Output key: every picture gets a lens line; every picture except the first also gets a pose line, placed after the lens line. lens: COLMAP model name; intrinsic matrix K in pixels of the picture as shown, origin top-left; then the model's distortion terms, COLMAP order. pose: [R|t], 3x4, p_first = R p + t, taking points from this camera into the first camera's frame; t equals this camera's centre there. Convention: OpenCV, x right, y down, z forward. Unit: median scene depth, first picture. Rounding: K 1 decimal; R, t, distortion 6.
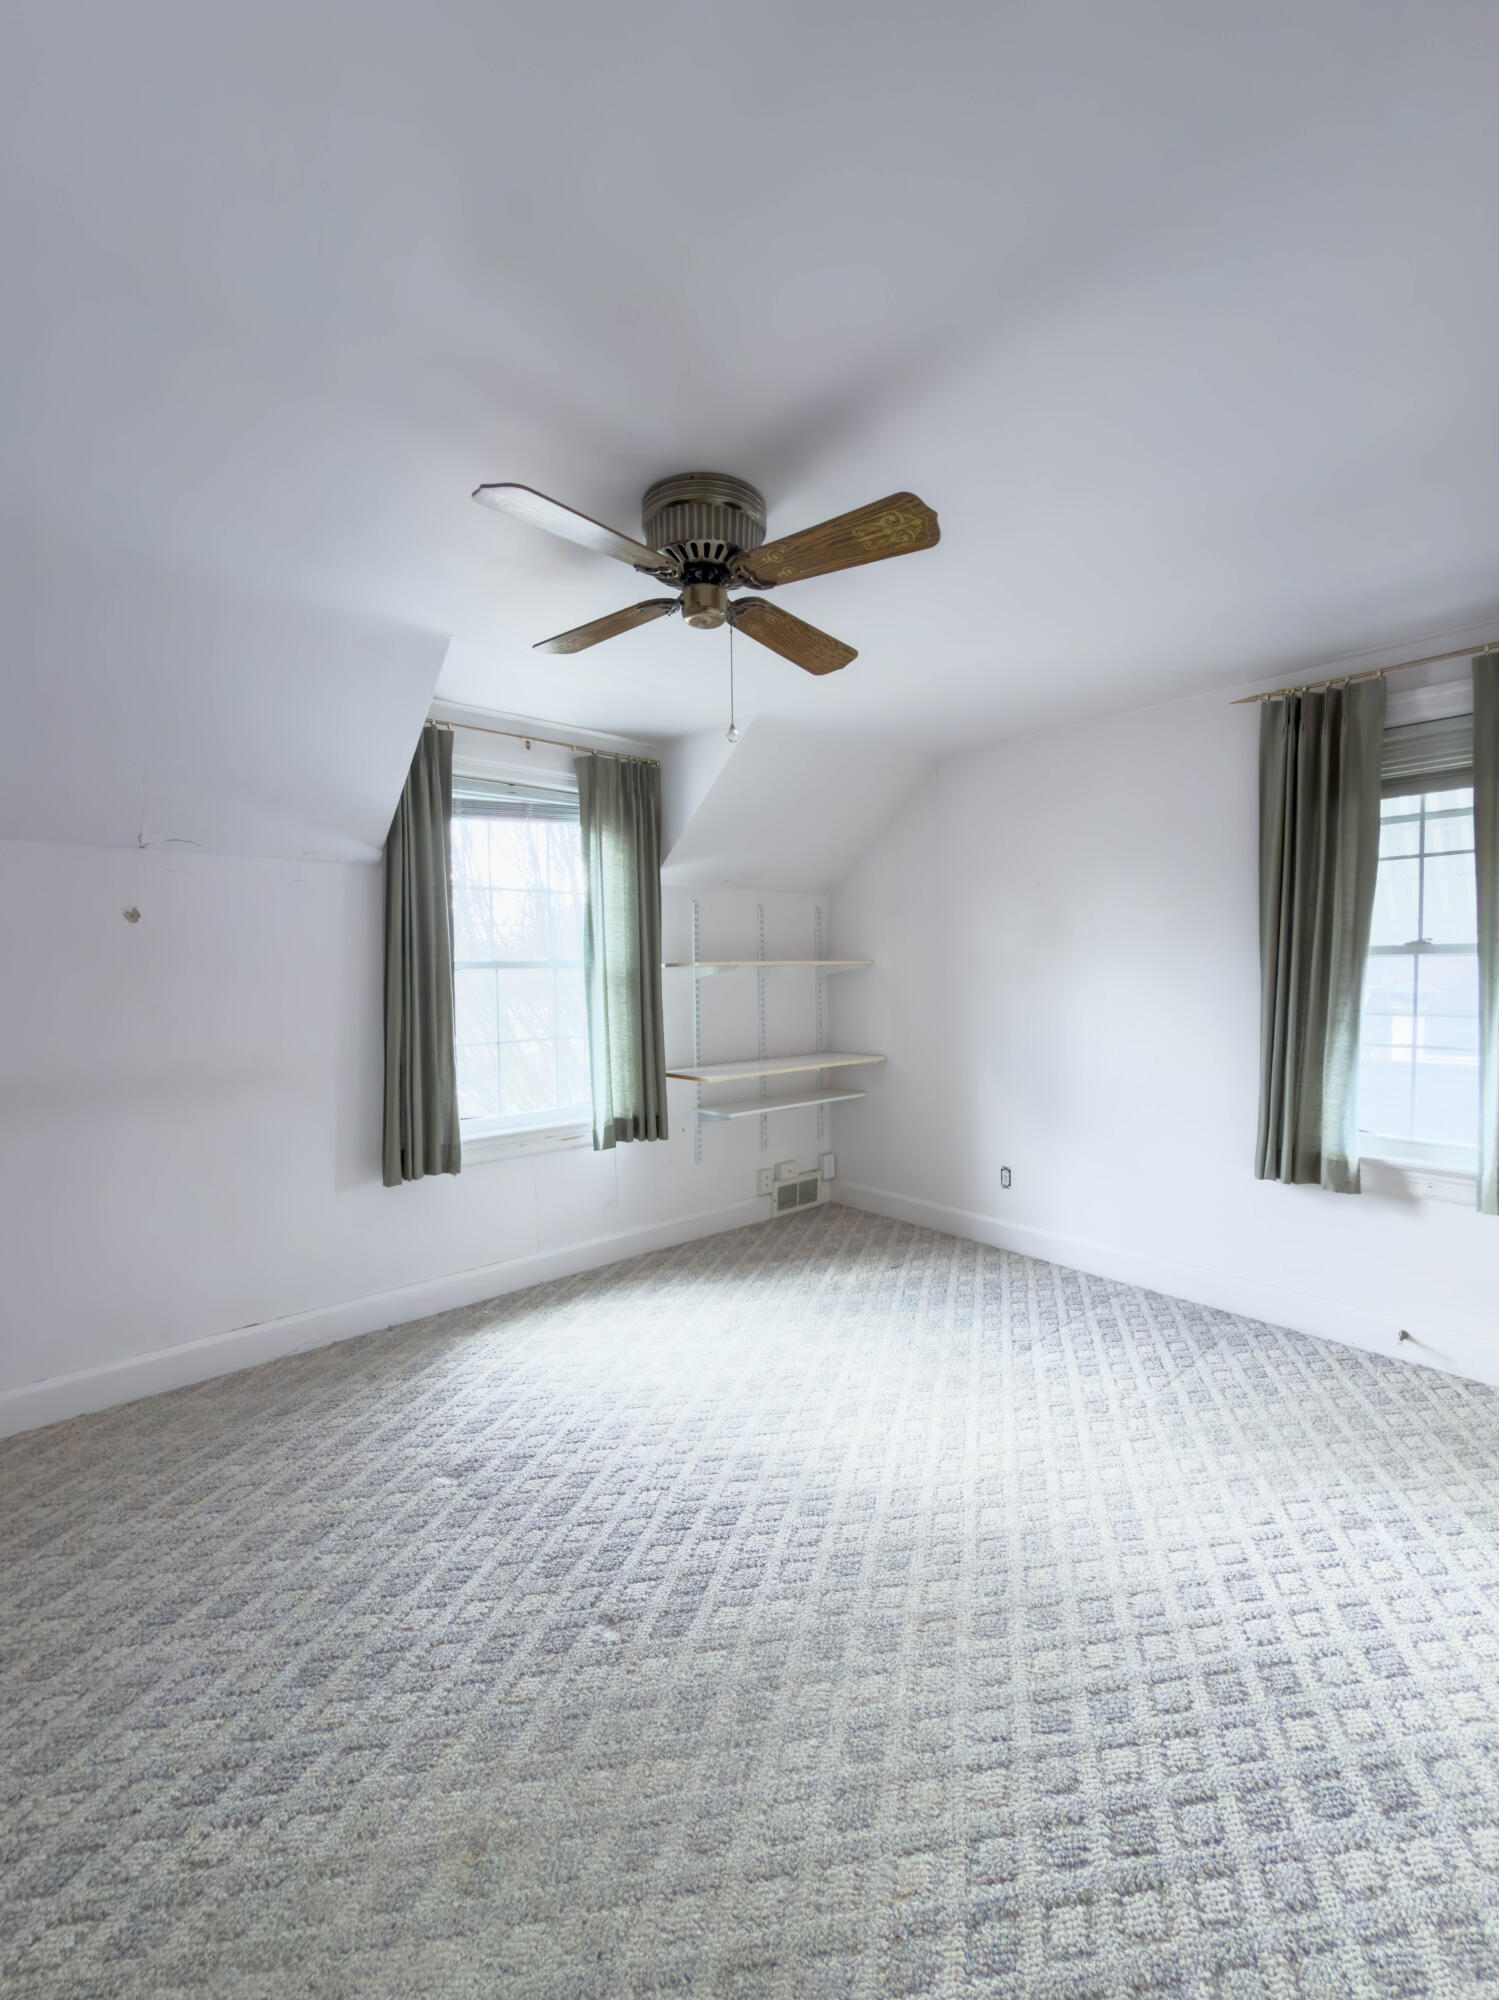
lens RADIAL K [[808.2, 0, 750.5], [0, 808.2, 1013.7], [0, 0, 1]] dist [-0.002192, 0.000658]
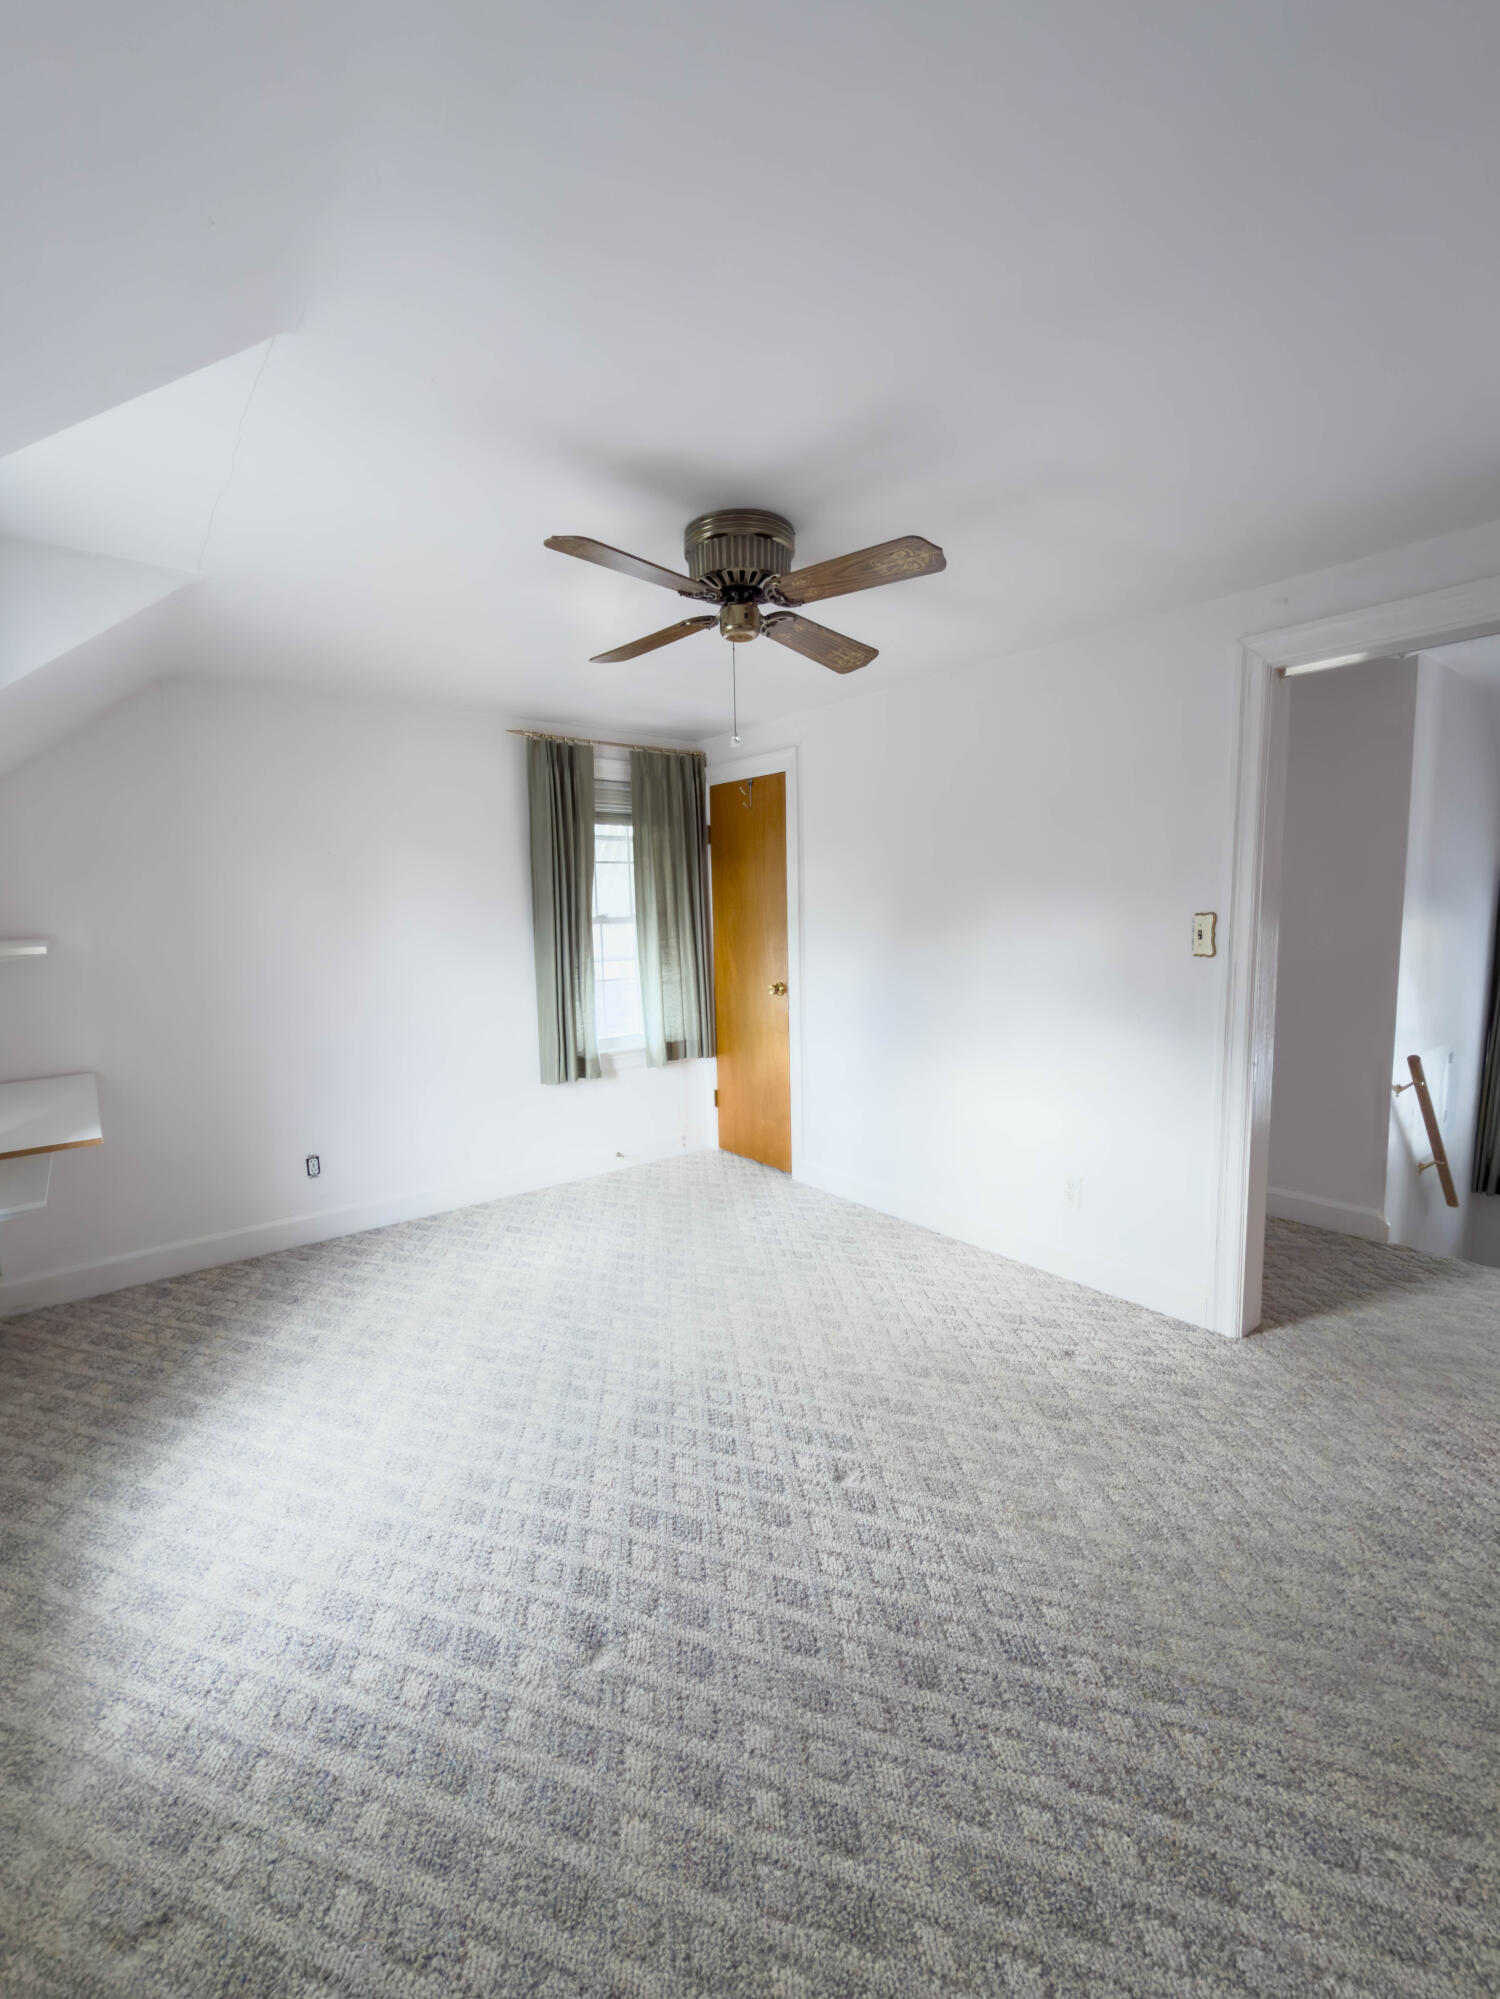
lens RADIAL K [[825.2, 0, 746.6], [0, 825.2, 1000.9], [0, 0, 1]] dist [0.000489, -0.000147]
pose [[0.063763, -0.100720, 0.992869, -0.935036], [0.074926, 0.992569, 0.095878, -0.062886], [-0.995148, 0.068278, 0.070835, 0.694700]]
